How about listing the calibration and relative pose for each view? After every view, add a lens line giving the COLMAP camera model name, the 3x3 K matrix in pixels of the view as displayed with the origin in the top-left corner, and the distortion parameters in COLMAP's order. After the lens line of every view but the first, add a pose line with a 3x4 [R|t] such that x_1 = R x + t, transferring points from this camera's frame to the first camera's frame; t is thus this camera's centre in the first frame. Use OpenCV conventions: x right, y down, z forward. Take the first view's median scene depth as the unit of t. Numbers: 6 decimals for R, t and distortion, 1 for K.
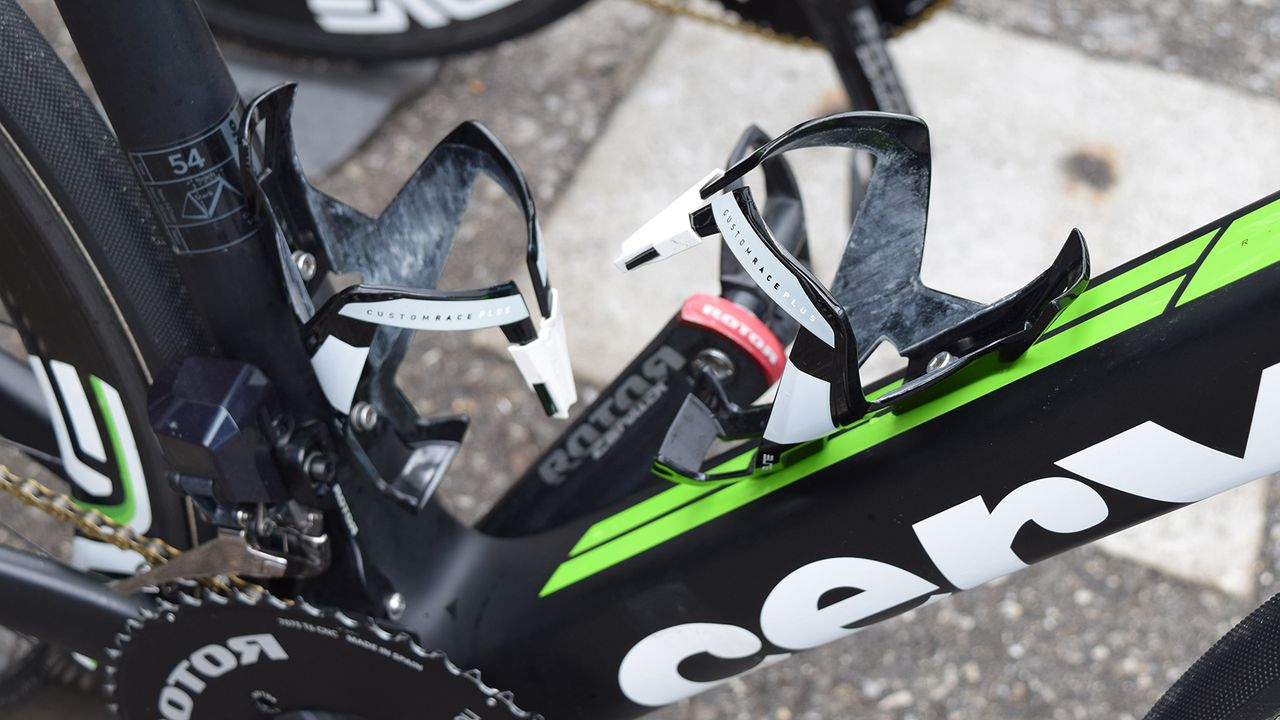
lens RADIAL K [[2034.9, 0, 640.0], [0, 2034.9, 360.0], [0, 0, 1]] dist [0.004394, -0.093870]
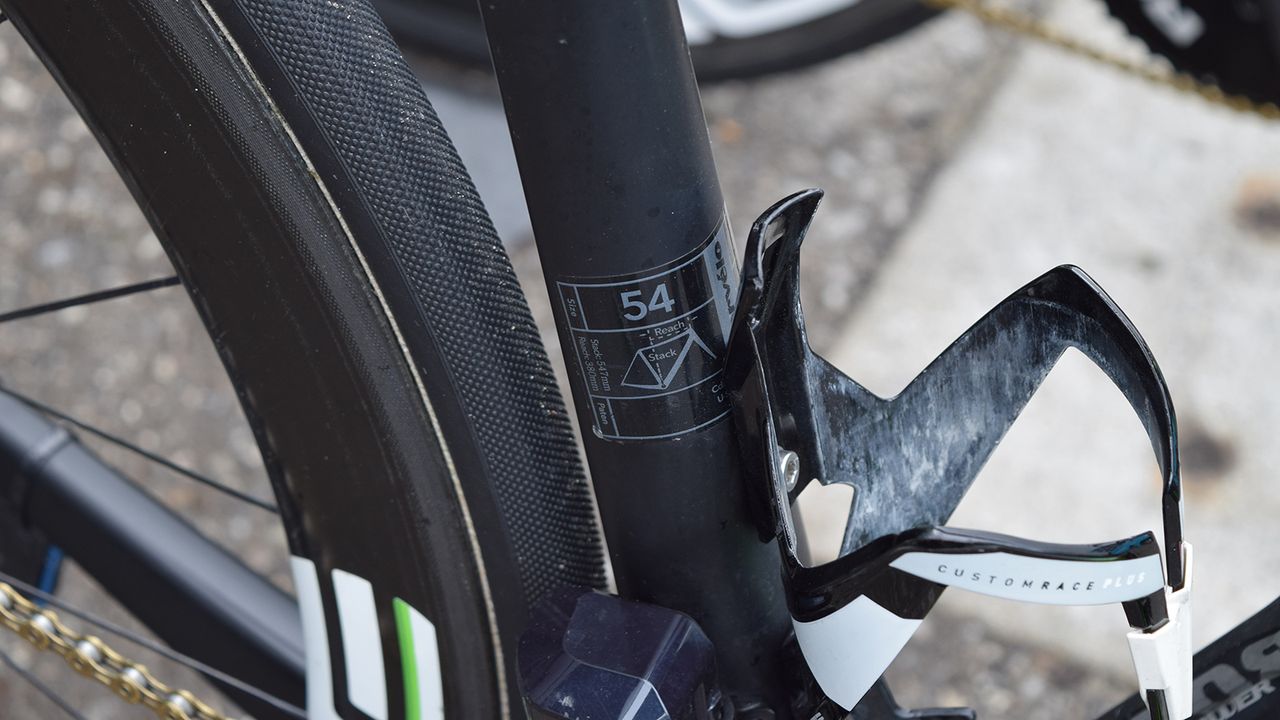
lens RADIAL K [[2961.5, 0, 639.8], [0, 2961.5, 430.7], [0, 0, 1]] dist [0.009336, 0.110688]
pose [[0.995243, 0.080004, -0.055602, -0.157266], [-0.081407, 0.996406, -0.023428, -0.032525], [0.053528, 0.027843, 0.998178, 0.063533]]
